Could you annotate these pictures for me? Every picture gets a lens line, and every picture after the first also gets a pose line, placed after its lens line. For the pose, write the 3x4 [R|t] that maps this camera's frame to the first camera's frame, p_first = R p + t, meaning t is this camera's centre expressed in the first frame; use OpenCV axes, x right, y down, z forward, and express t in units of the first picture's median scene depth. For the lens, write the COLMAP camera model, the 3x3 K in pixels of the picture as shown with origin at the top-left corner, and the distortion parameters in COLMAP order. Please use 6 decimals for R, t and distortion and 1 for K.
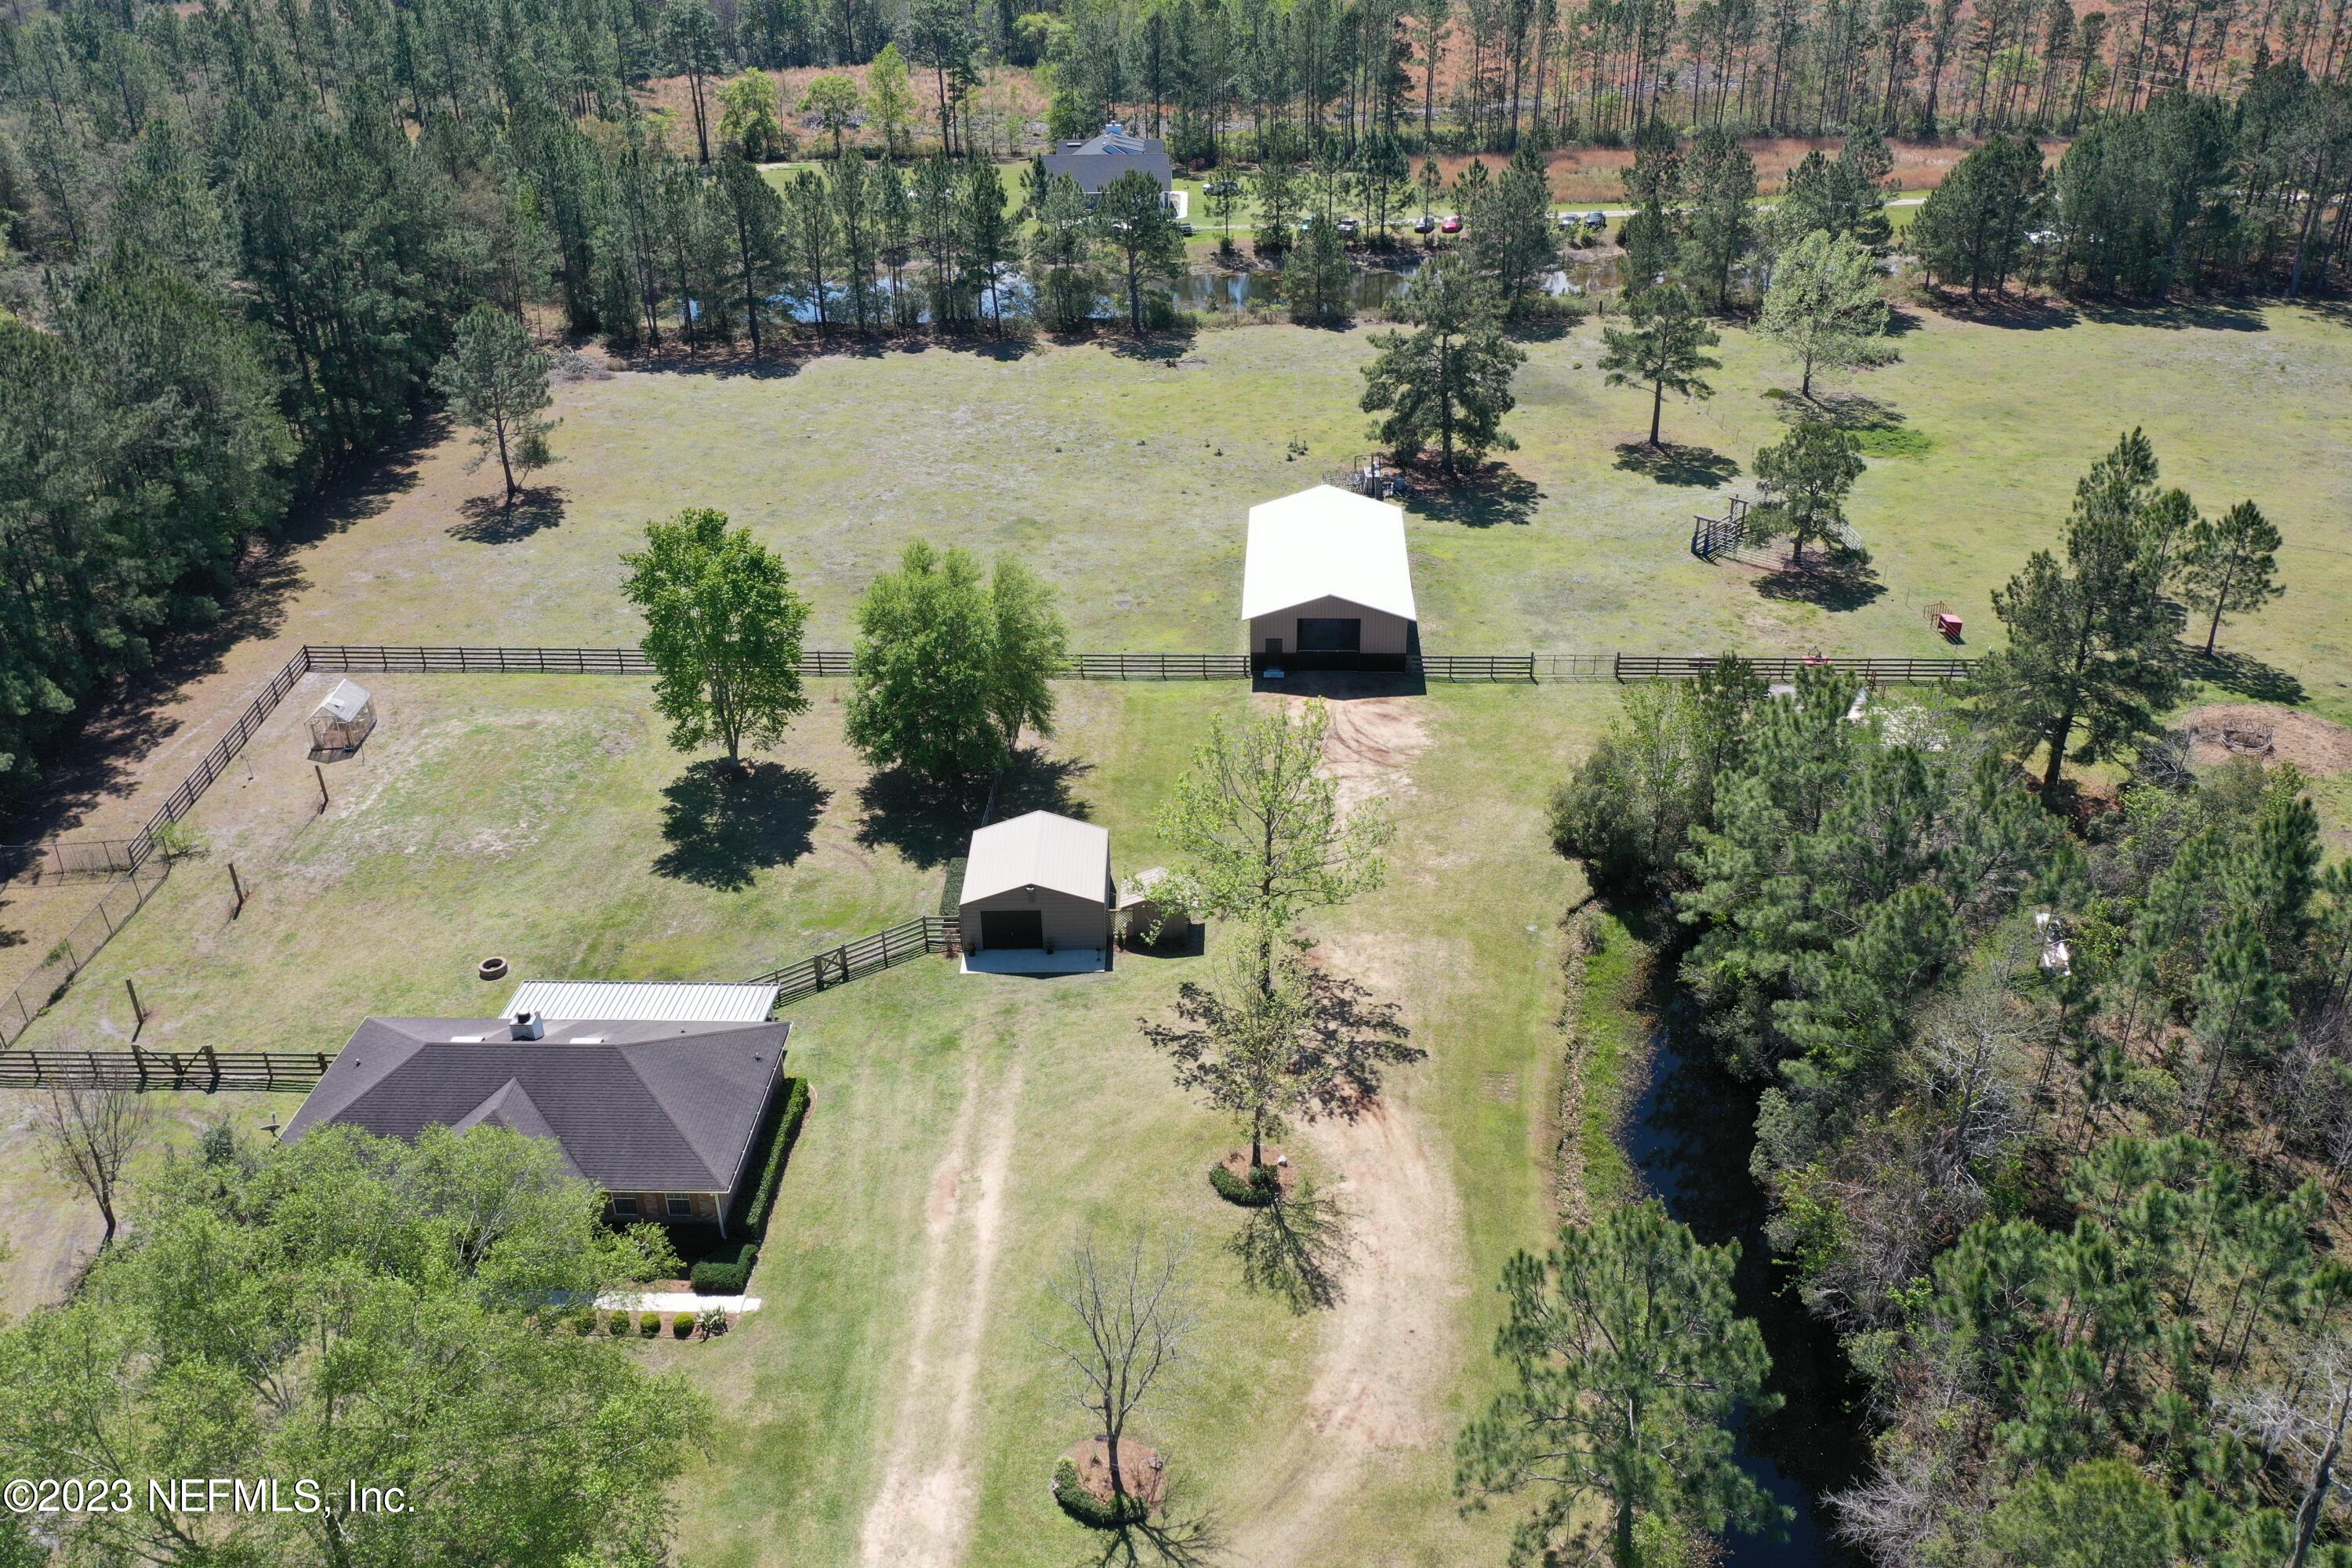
lens RADIAL K [[1856.3, 0, 1189.4], [0, 1856.3, 779.0], [0, 0, 1]] dist [-0.007277, 0.009756]
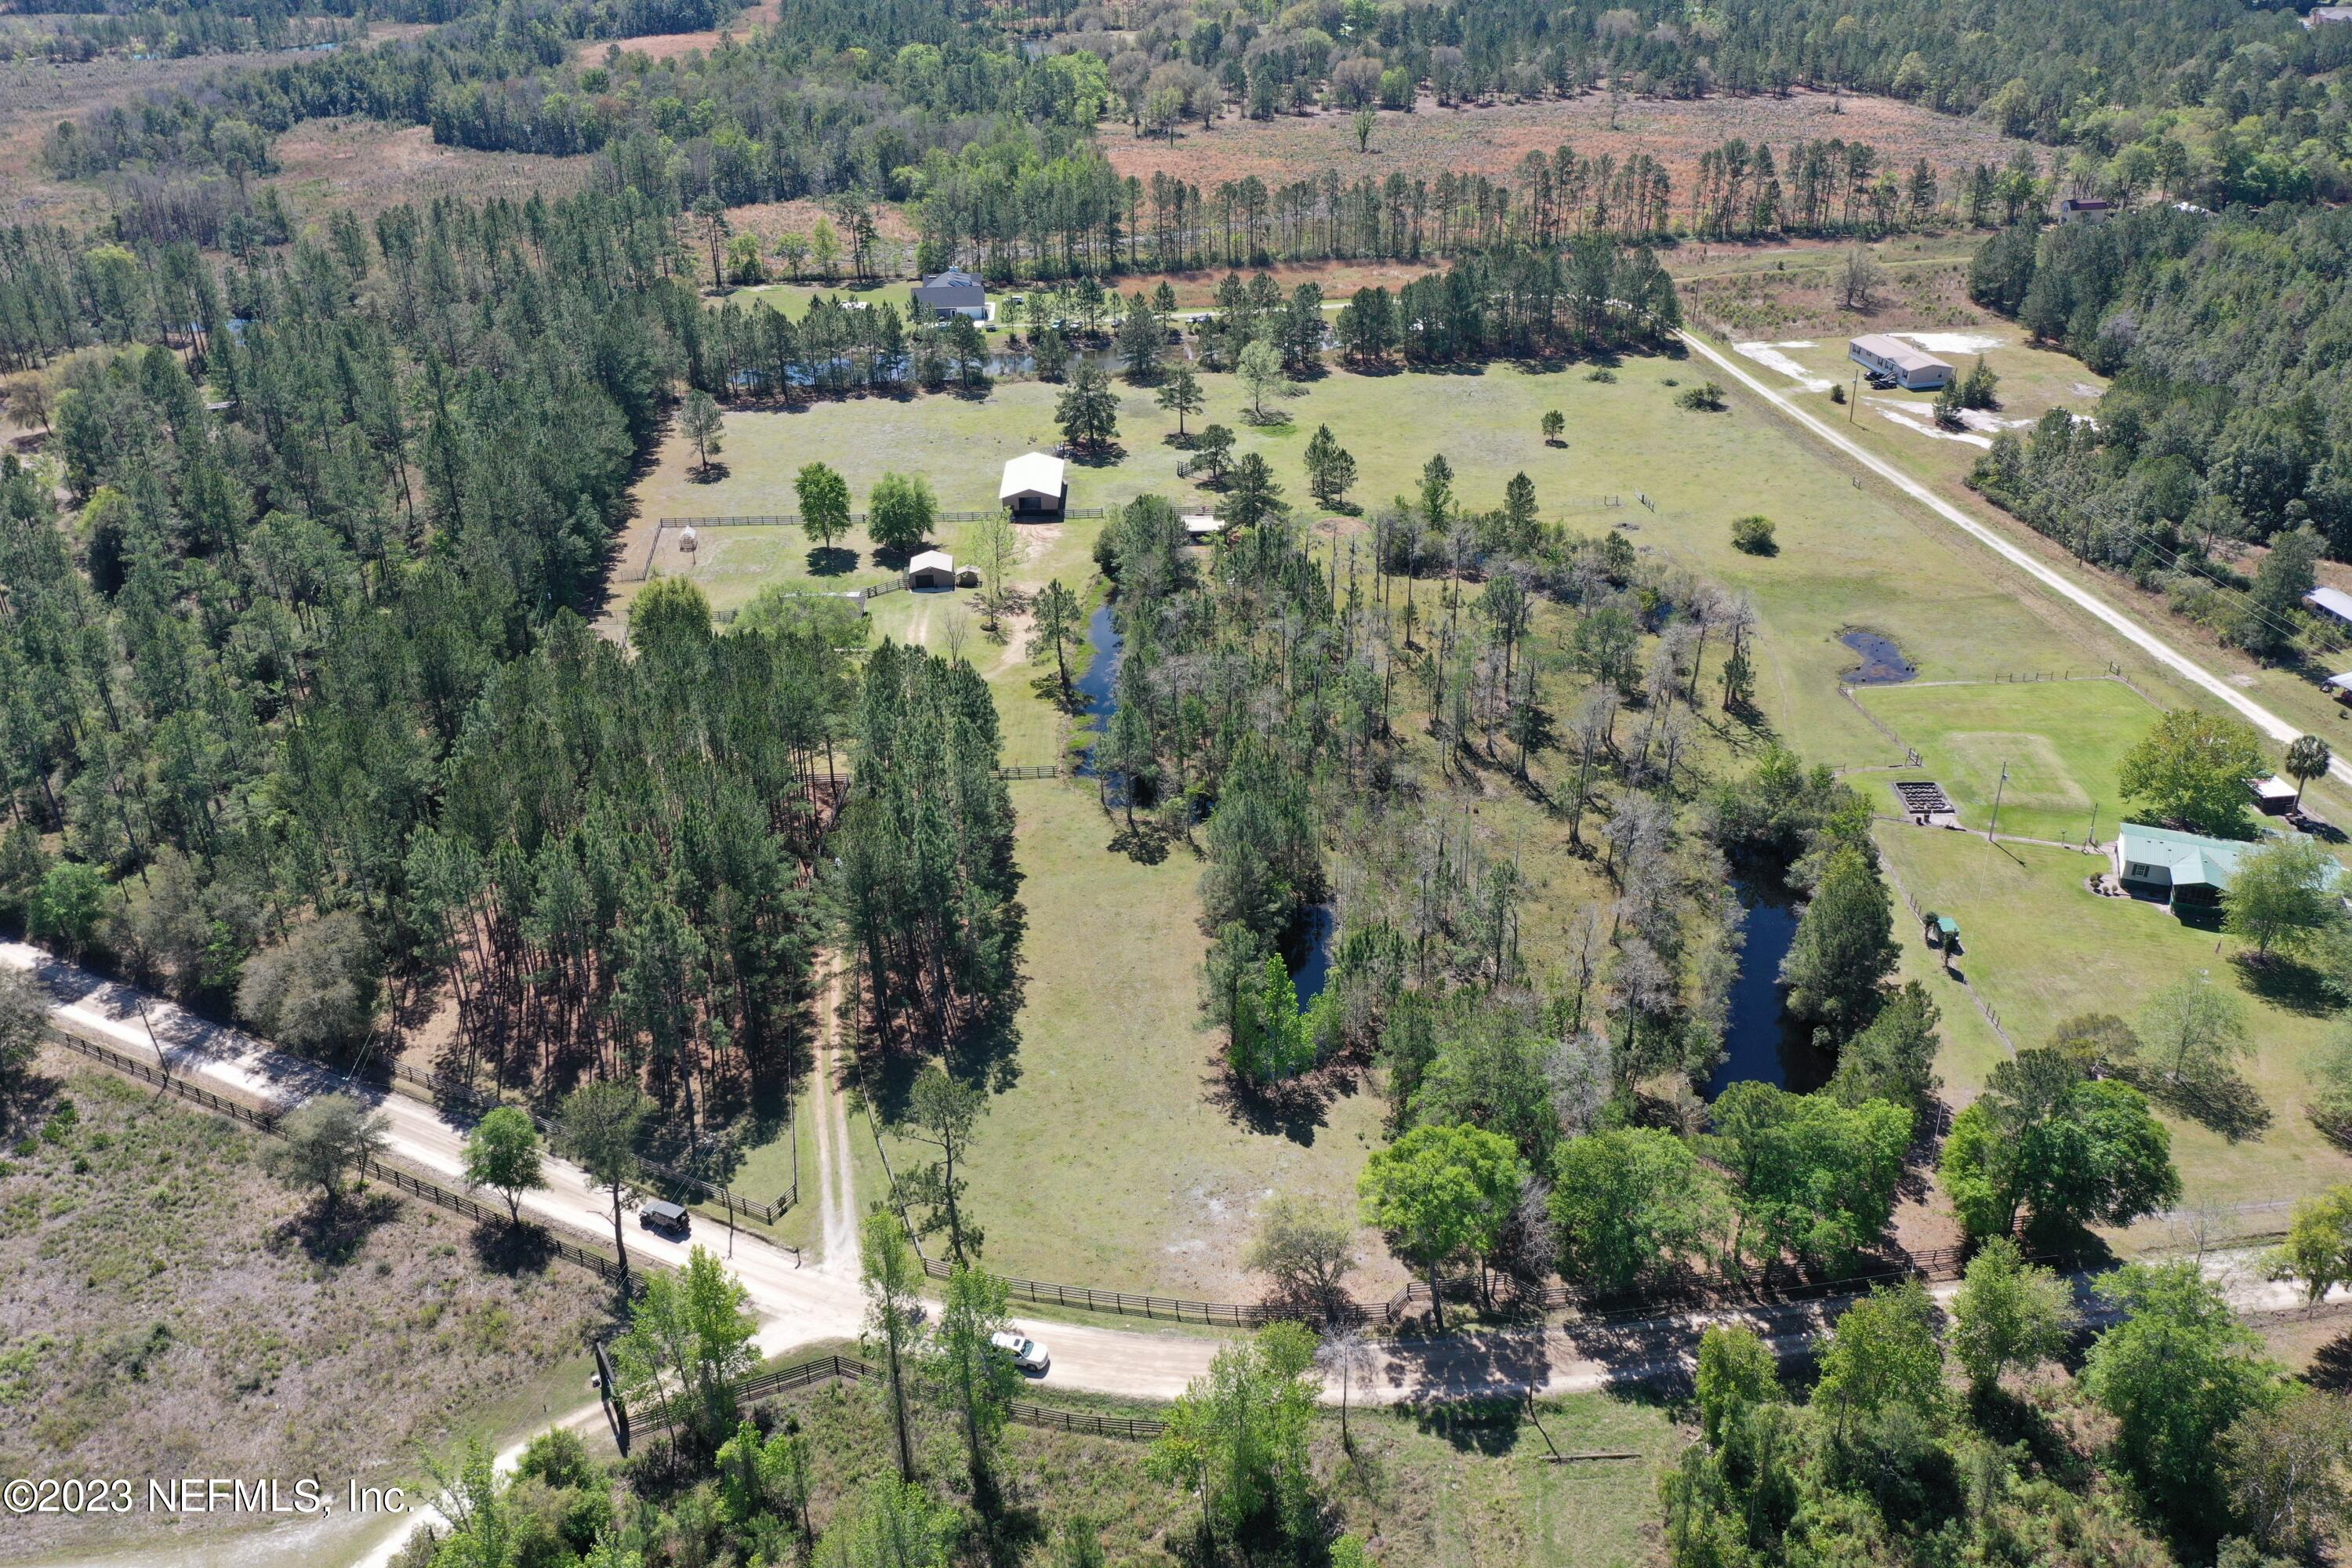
lens RADIAL K [[1867.0, 0, 1187.5], [0, 1867.0, 752.1], [0, 0, 1]] dist [-0.003868, -0.002548]
pose [[0.997225, -0.034967, 0.065720, 0.116944], [0.035847, 0.999282, -0.012262, 0.354654], [-0.065244, 0.014584, 0.997763, -1.908316]]
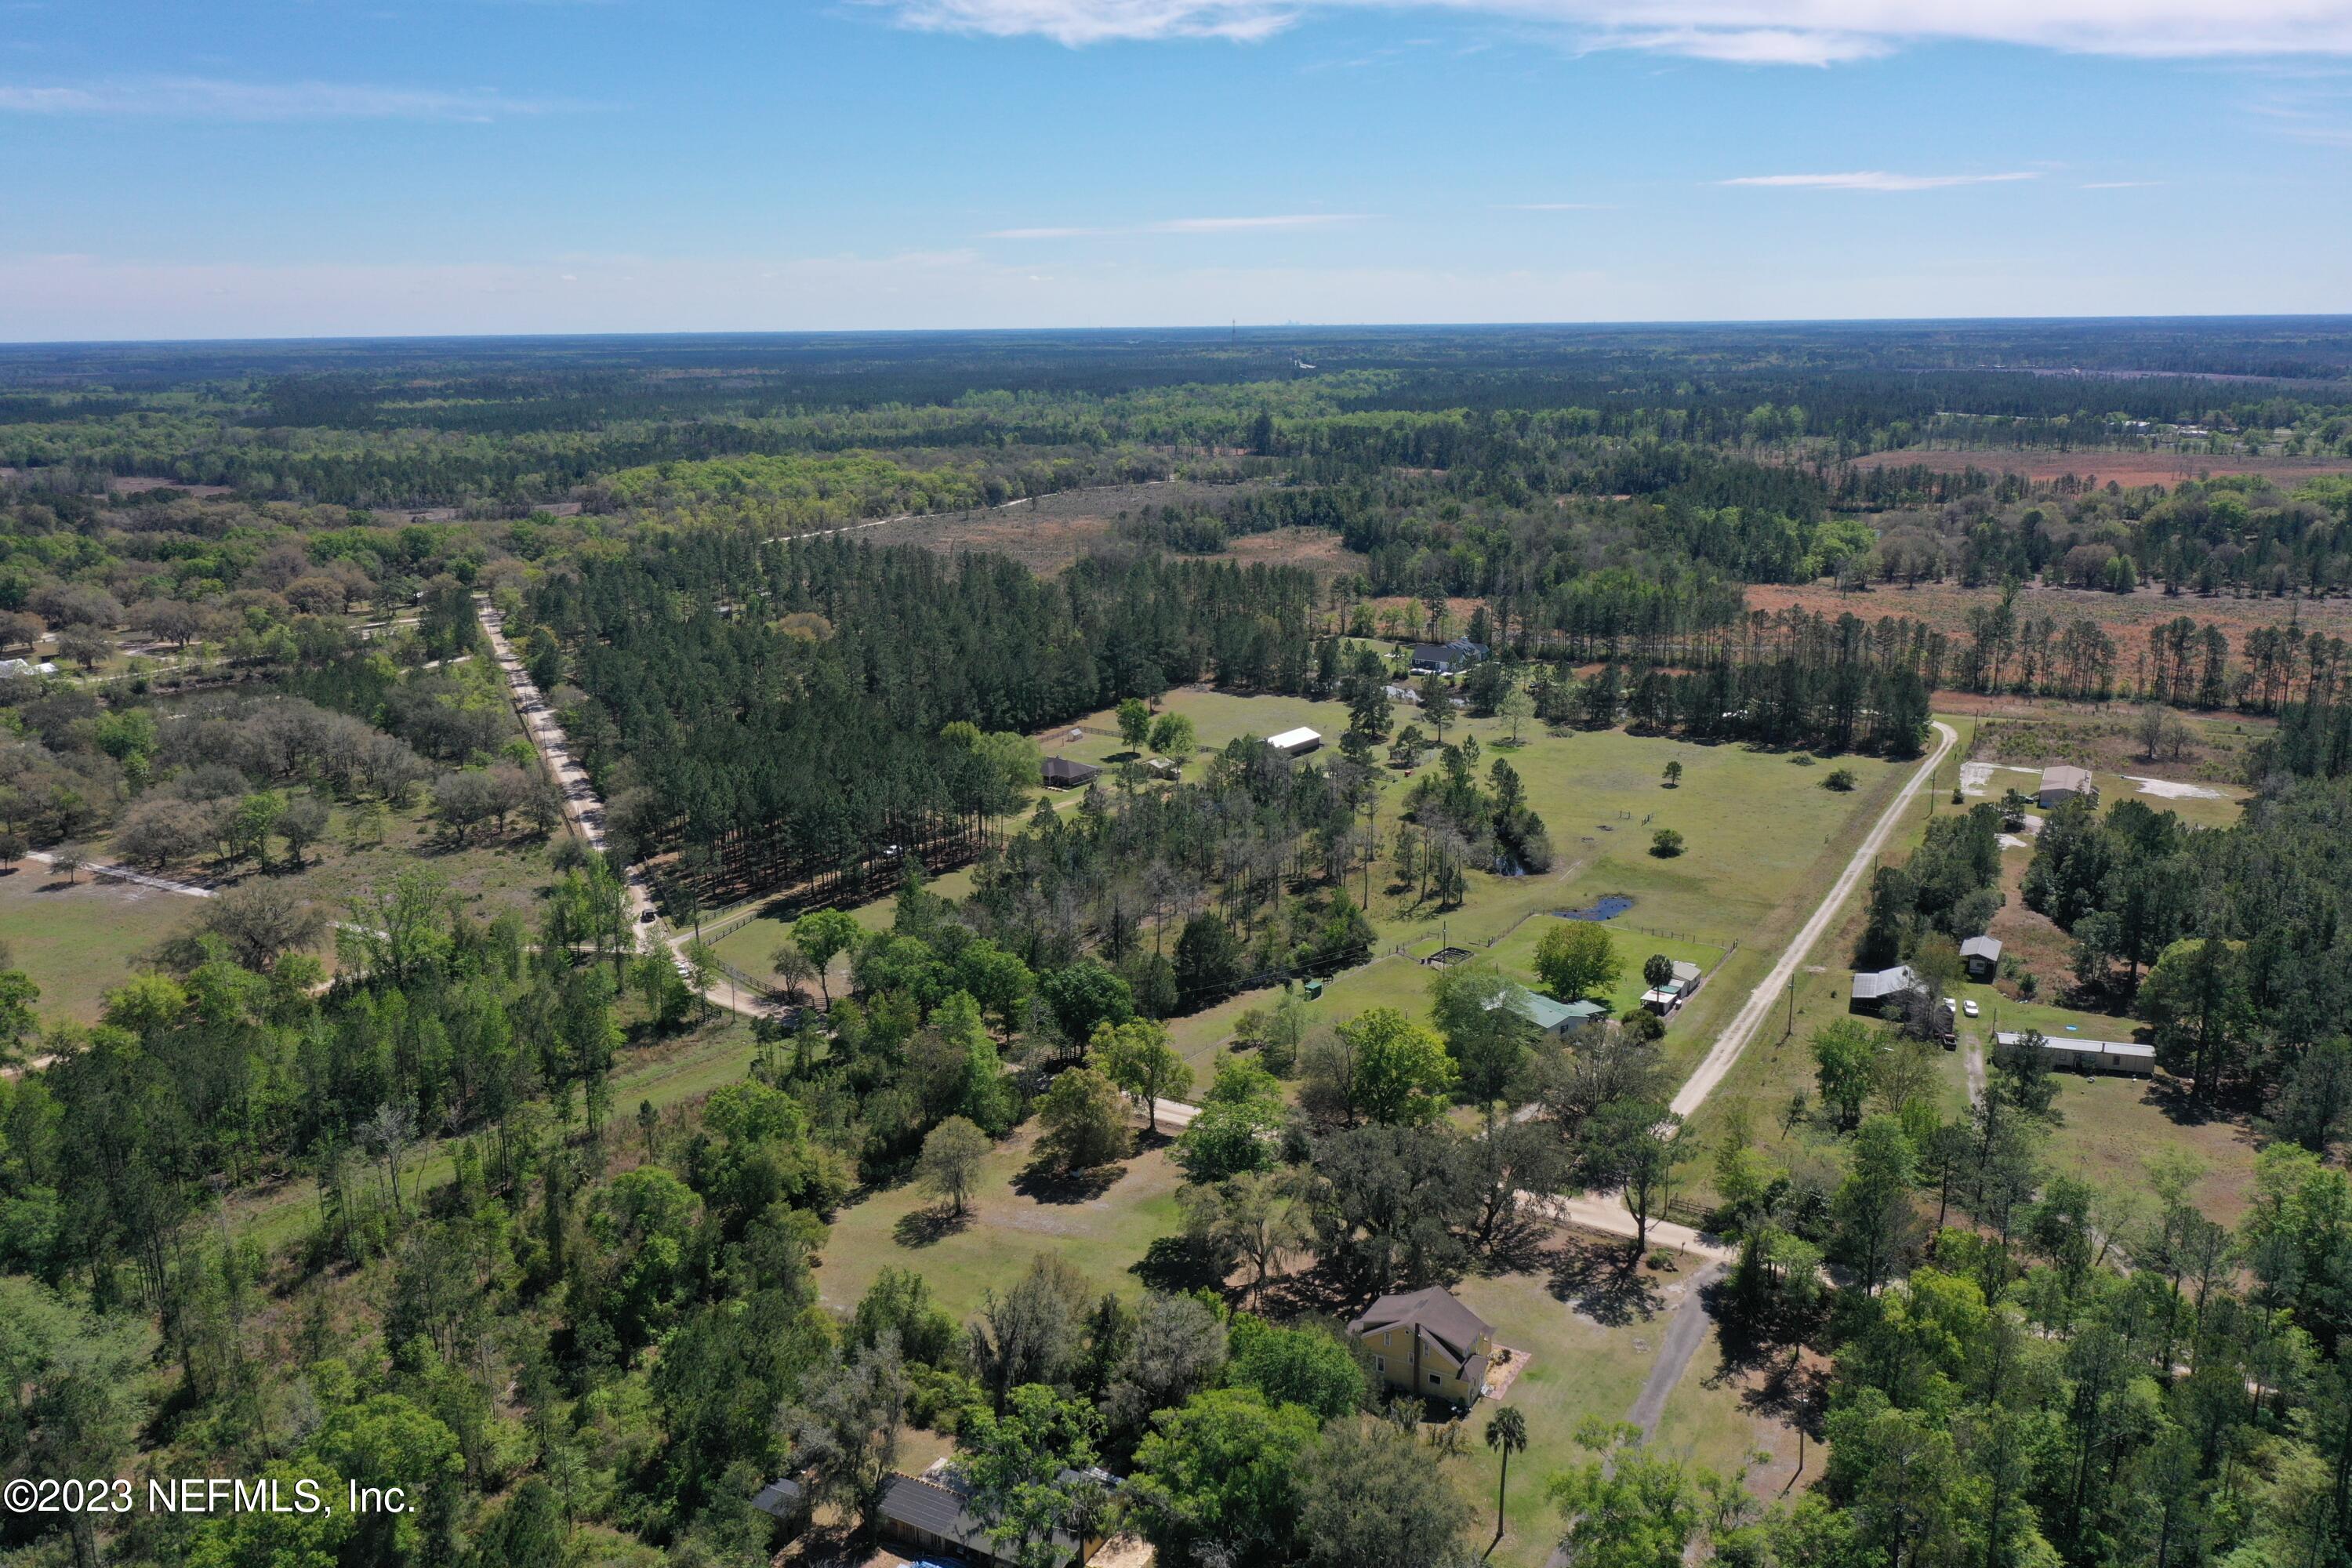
lens RADIAL K [[1854.5, 0, 1183.2], [0, 1854.5, 775.4], [0, 0, 1]] dist [-0.007046, 0.005599]
pose [[0.823856, 0.139405, -0.549388, 2.348544], [-0.267444, 0.950206, -0.159944, 0.733337], [0.499735, 0.278701, 0.820116, -2.676329]]
